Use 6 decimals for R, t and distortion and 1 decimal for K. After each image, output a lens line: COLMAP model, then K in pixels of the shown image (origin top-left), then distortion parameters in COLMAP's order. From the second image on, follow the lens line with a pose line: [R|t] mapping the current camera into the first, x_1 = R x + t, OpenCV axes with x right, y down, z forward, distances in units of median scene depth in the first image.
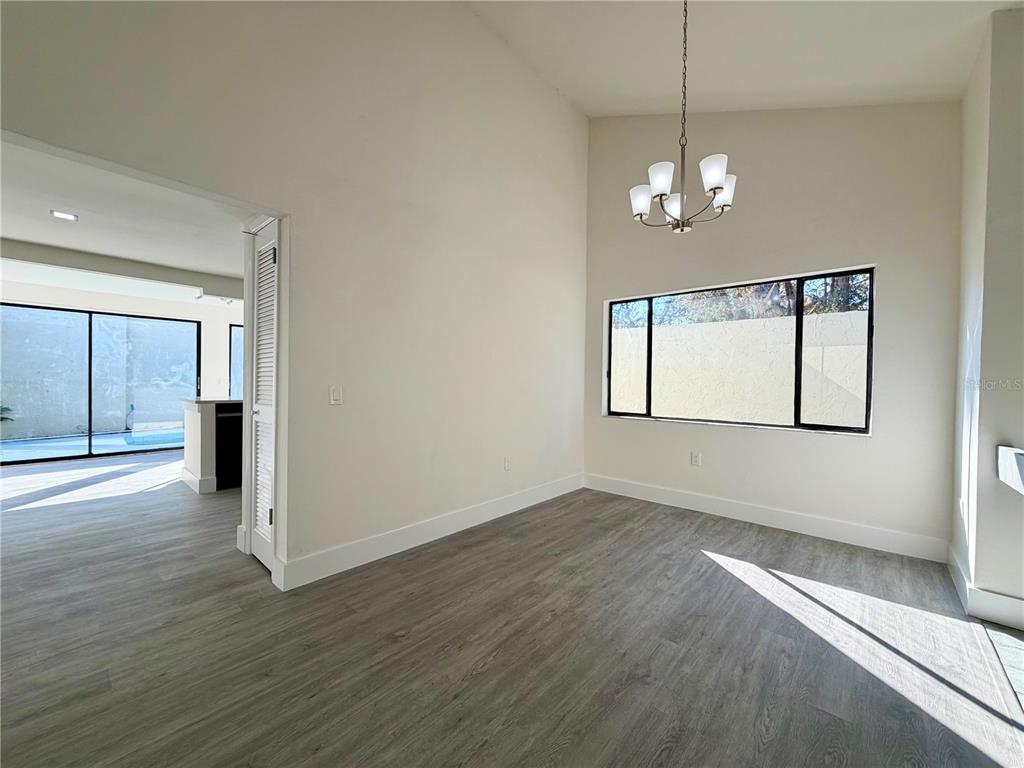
lens RADIAL K [[410.0, 0, 513.6], [0, 410.0, 385.1], [0, 0, 1]] dist [0.003444, 0.000385]
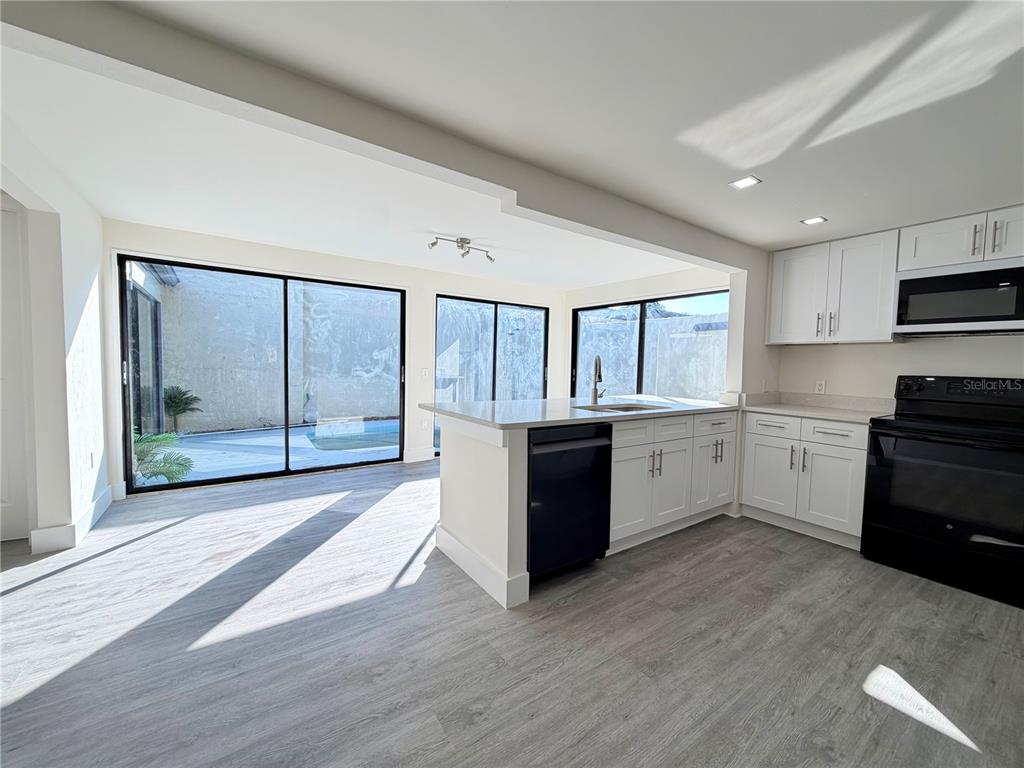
lens RADIAL K [[410.0, 0, 512.8], [0, 410.0, 384.4], [0, 0, 1]] dist [0.003444, 0.000385]
pose [[0.974014, 0.021490, -0.225468, -0.441878], [-0.013164, 0.999177, 0.038366, -0.019531], [0.226107, -0.034401, 0.973495, 0.354846]]
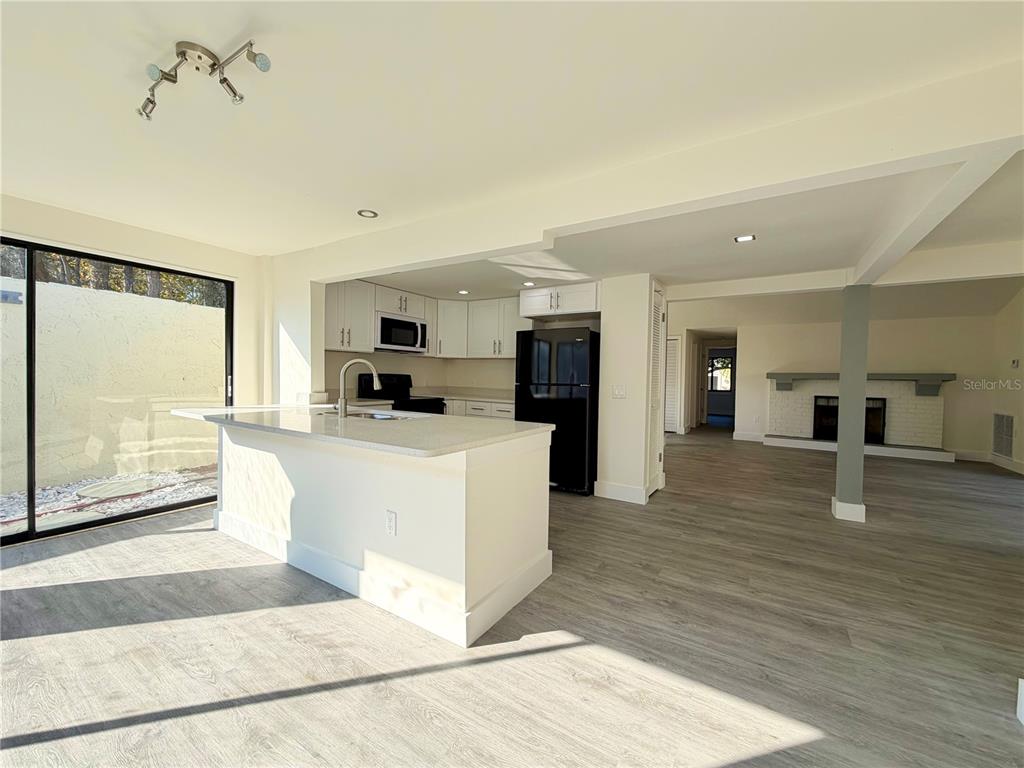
lens RADIAL K [[410.0, 0, 511.5], [0, 410.0, 382.7], [0, 0, 1]] dist [0.003444, 0.000385]
pose [[-0.166421, -0.031793, 0.985542, -0.768763], [-0.004994, 0.999494, 0.031399, -0.024674], [-0.986042, 0.000304, -0.166495, 0.652858]]
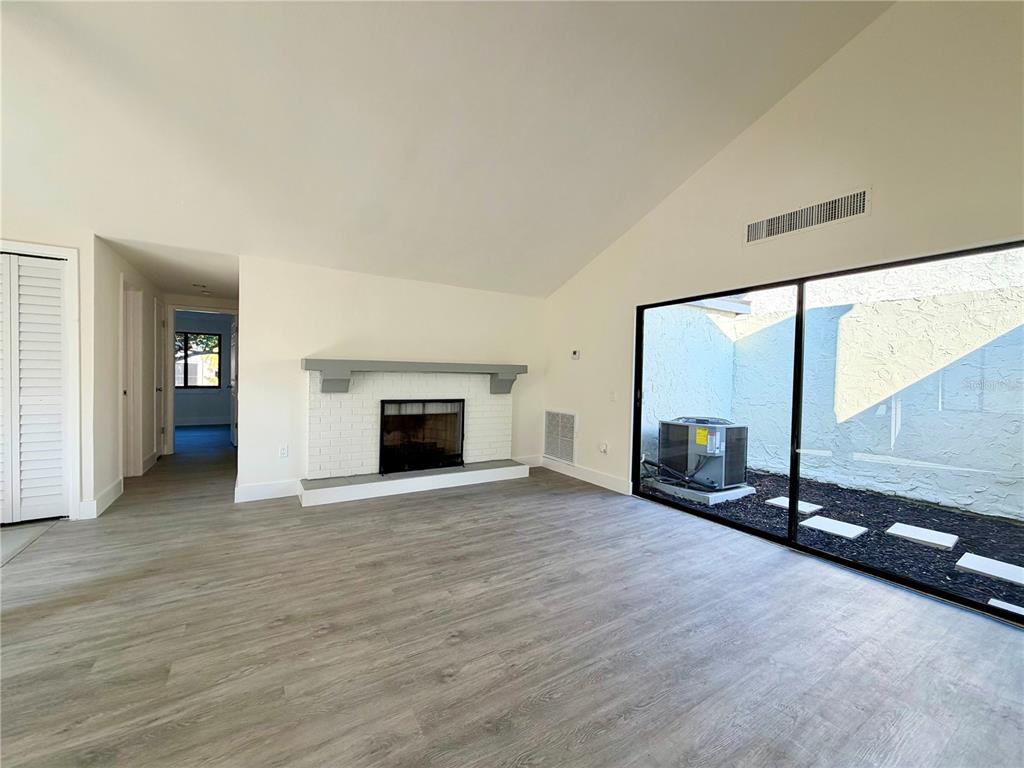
lens RADIAL K [[410.0, 0, 508.1], [0, 410.0, 381.1], [0, 0, 1]] dist [0.003444, 0.000385]
pose [[-0.957556, -0.036737, 0.285896, -0.639438], [-0.029278, 0.999111, 0.030320, -0.022226], [-0.286755, 0.020663, -0.957781, 0.556787]]
